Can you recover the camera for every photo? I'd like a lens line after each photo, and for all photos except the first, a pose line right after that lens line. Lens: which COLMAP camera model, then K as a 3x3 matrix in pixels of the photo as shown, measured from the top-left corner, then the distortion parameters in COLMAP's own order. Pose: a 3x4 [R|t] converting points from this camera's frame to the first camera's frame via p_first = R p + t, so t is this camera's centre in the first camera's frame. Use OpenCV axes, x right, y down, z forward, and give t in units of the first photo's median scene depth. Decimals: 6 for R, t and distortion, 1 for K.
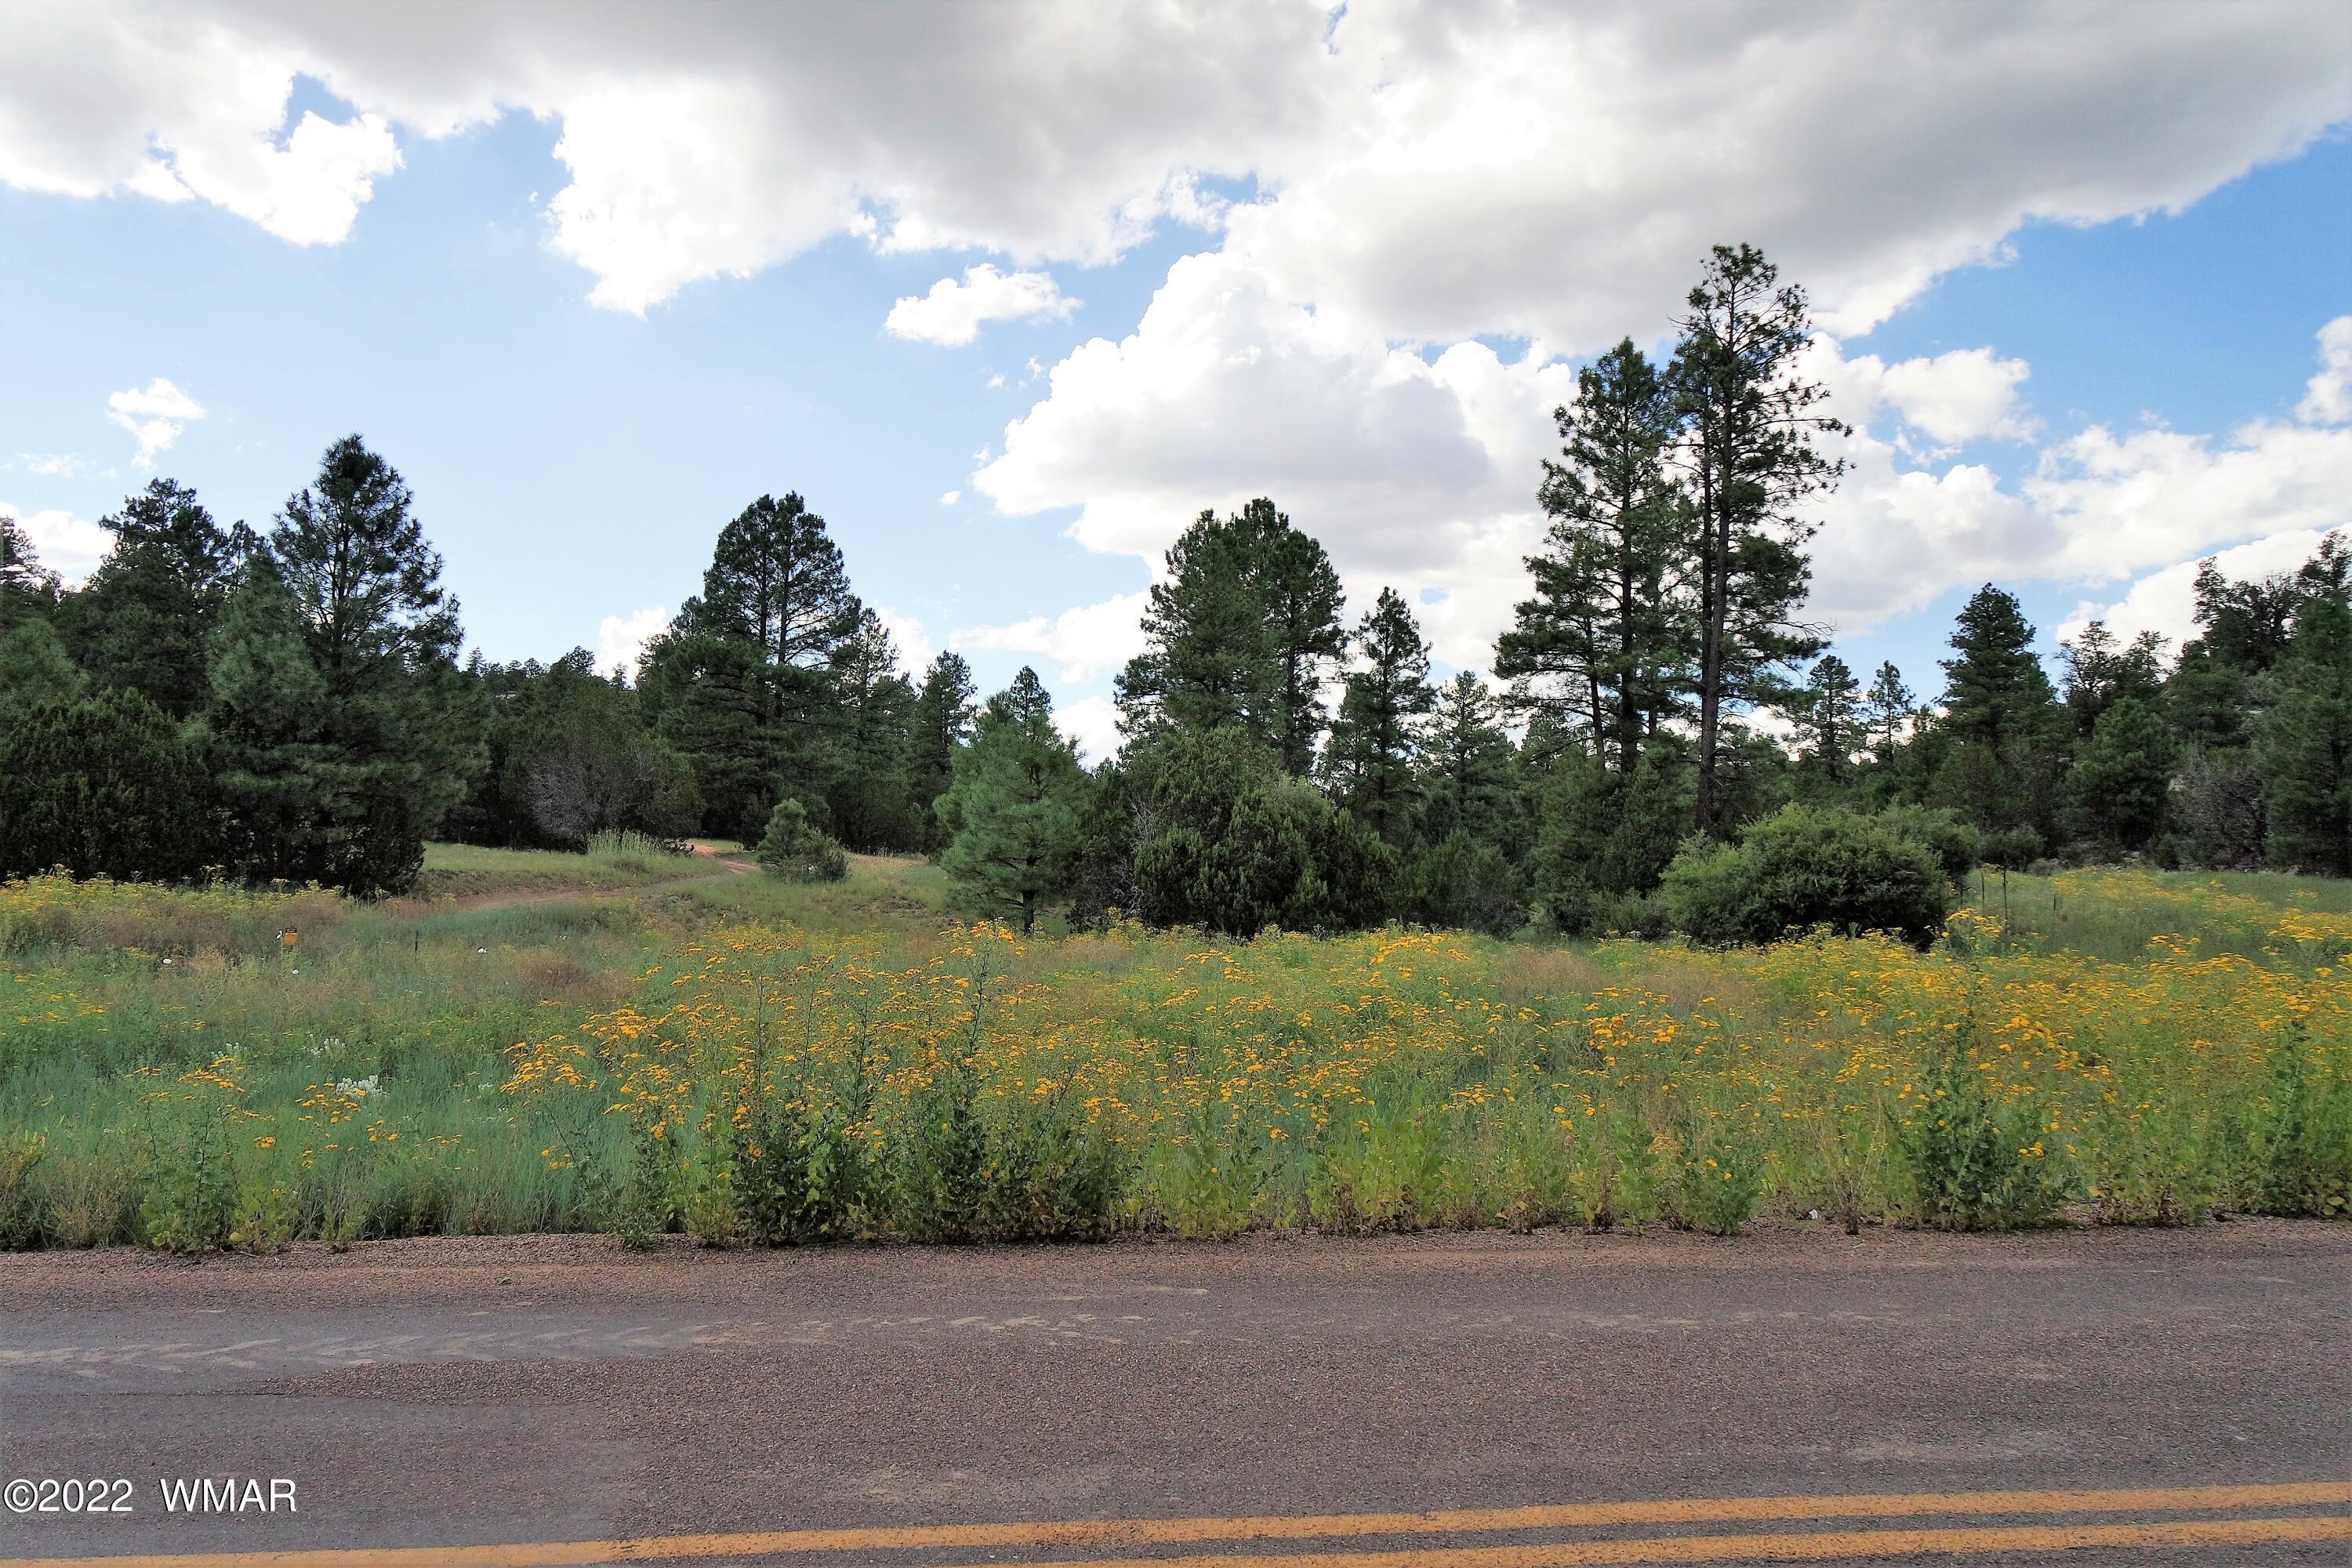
lens RADIAL K [[1672.3, 0, 1150.0], [0, 1672.3, 797.9], [0, 0, 1]] dist [0.003206, 0.017876]
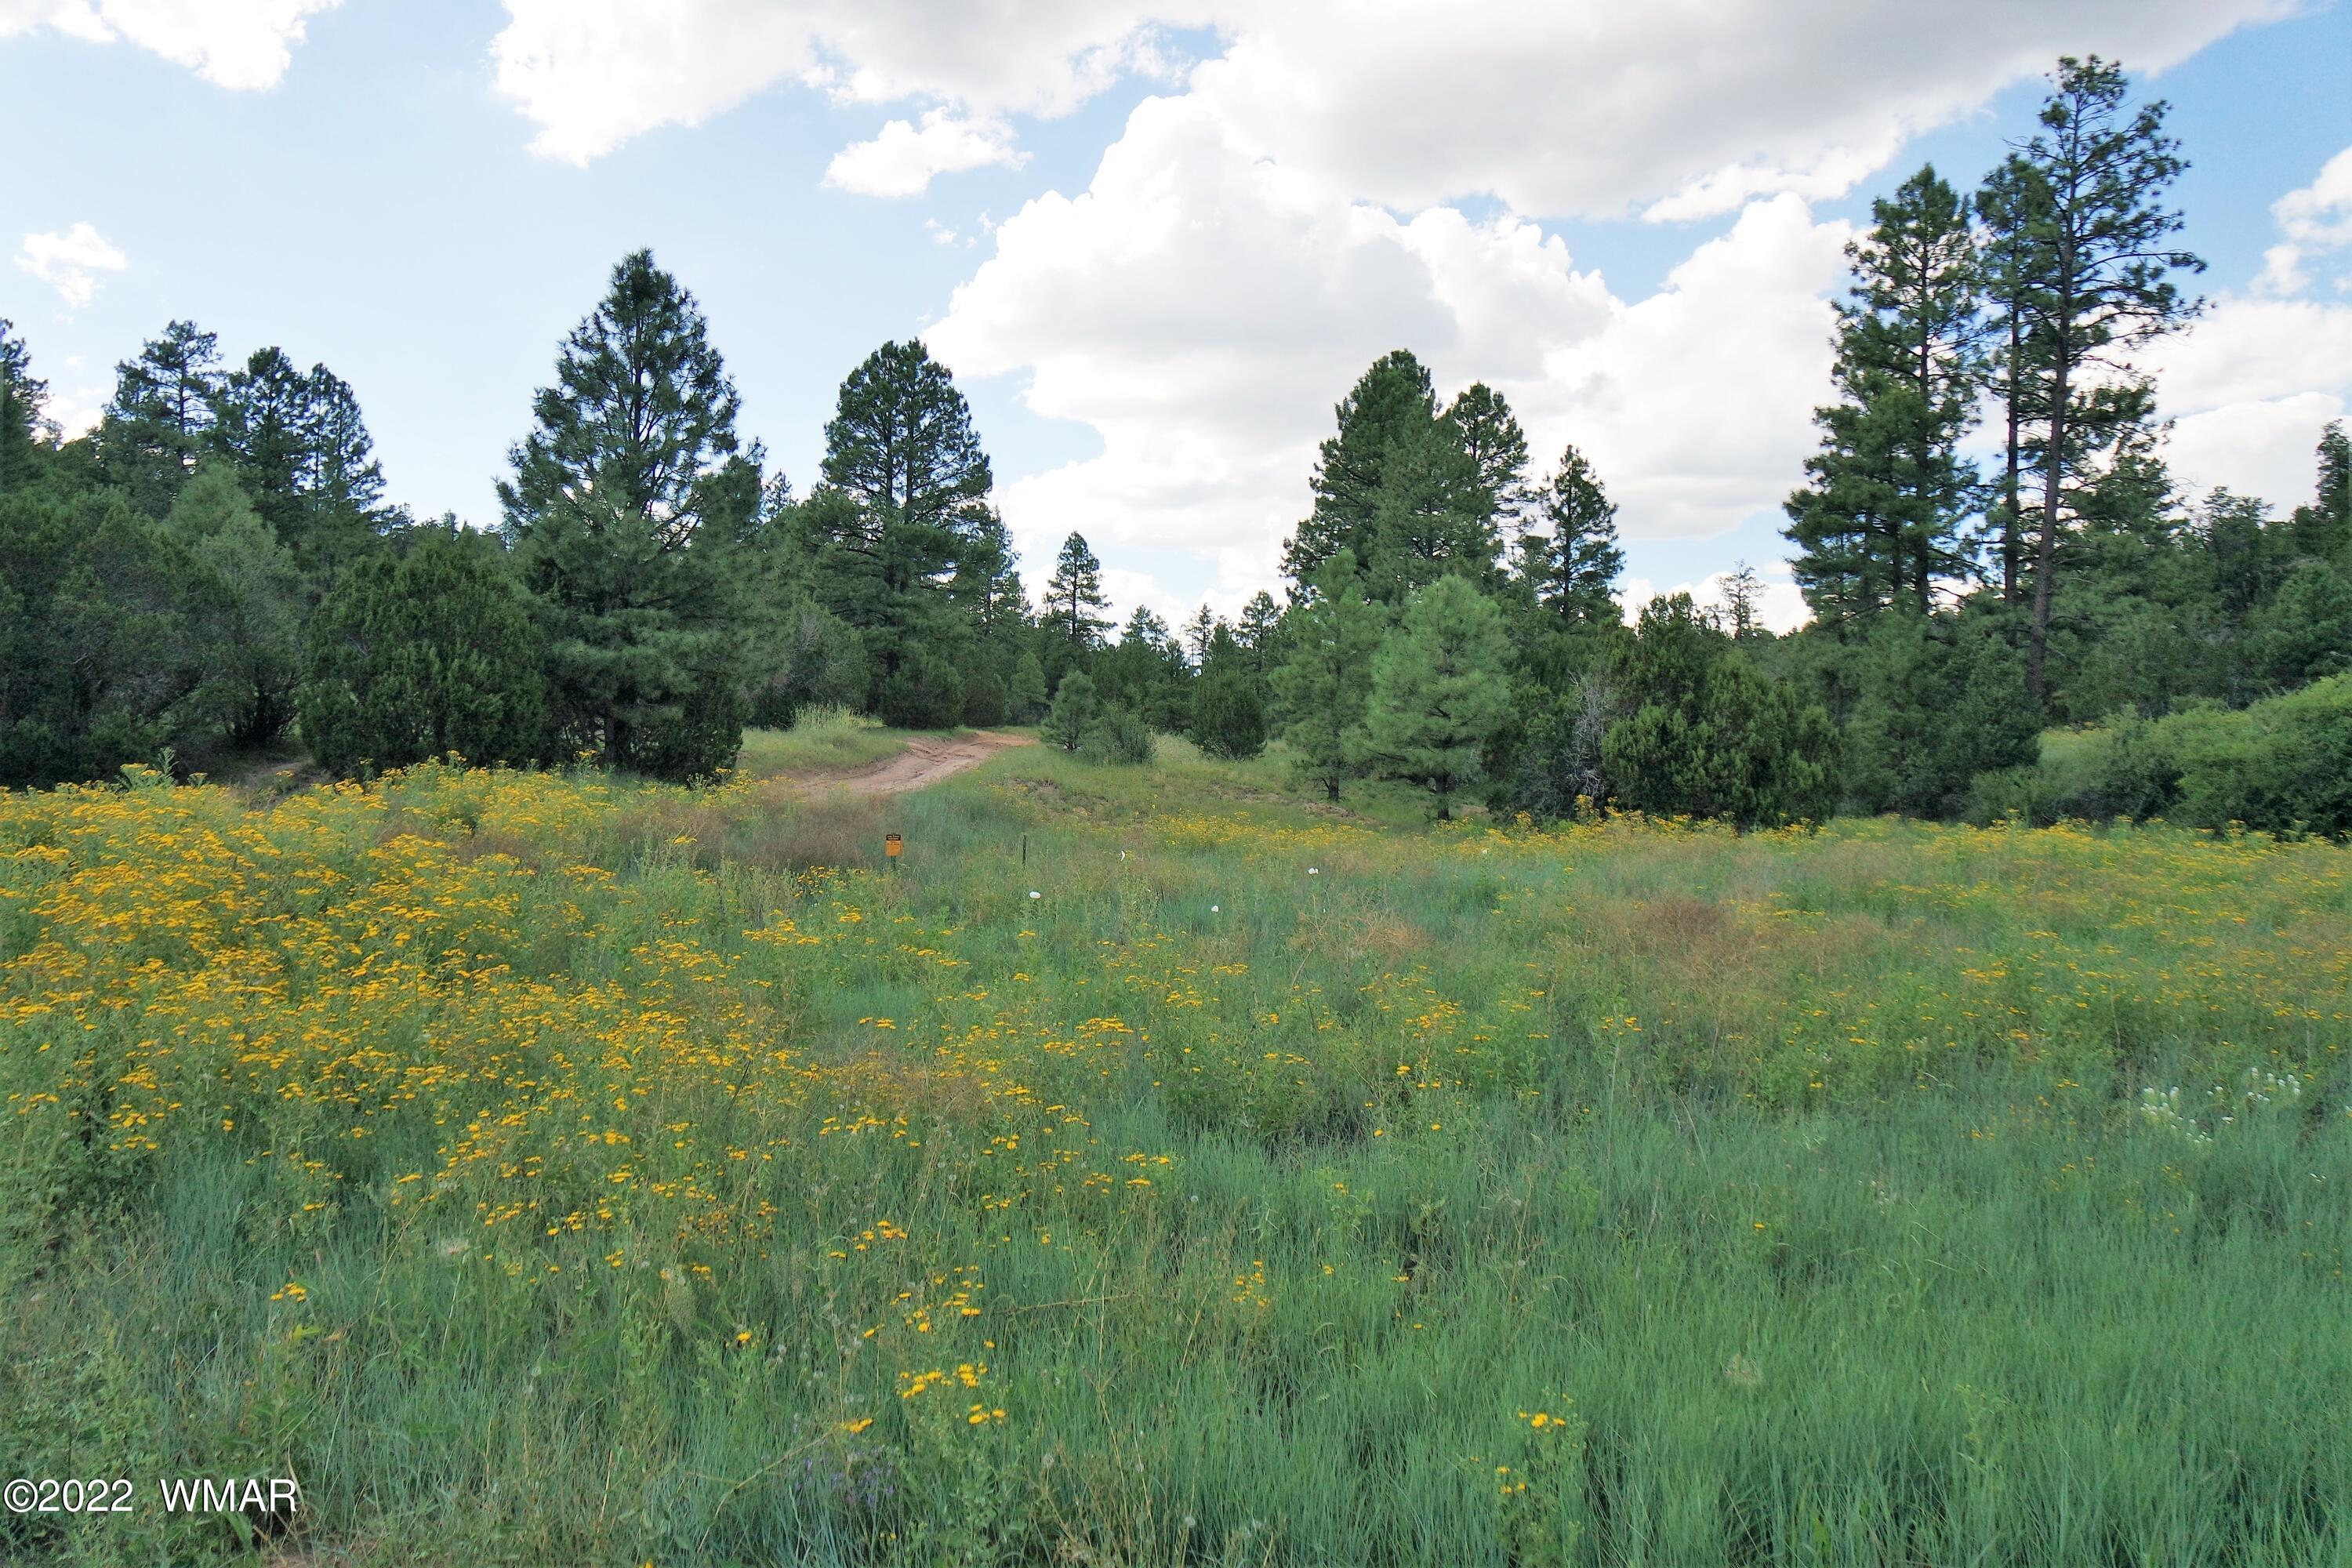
lens RADIAL K [[1672.3, 0, 1147.2], [0, 1672.3, 777.5], [0, 0, 1]] dist [0.003206, 0.017876]
pose [[0.998913, -0.004701, 0.046368, -0.140499], [0.001715, 0.997934, 0.064225, -0.000264], [-0.046574, -0.064076, 0.996858, 0.063423]]
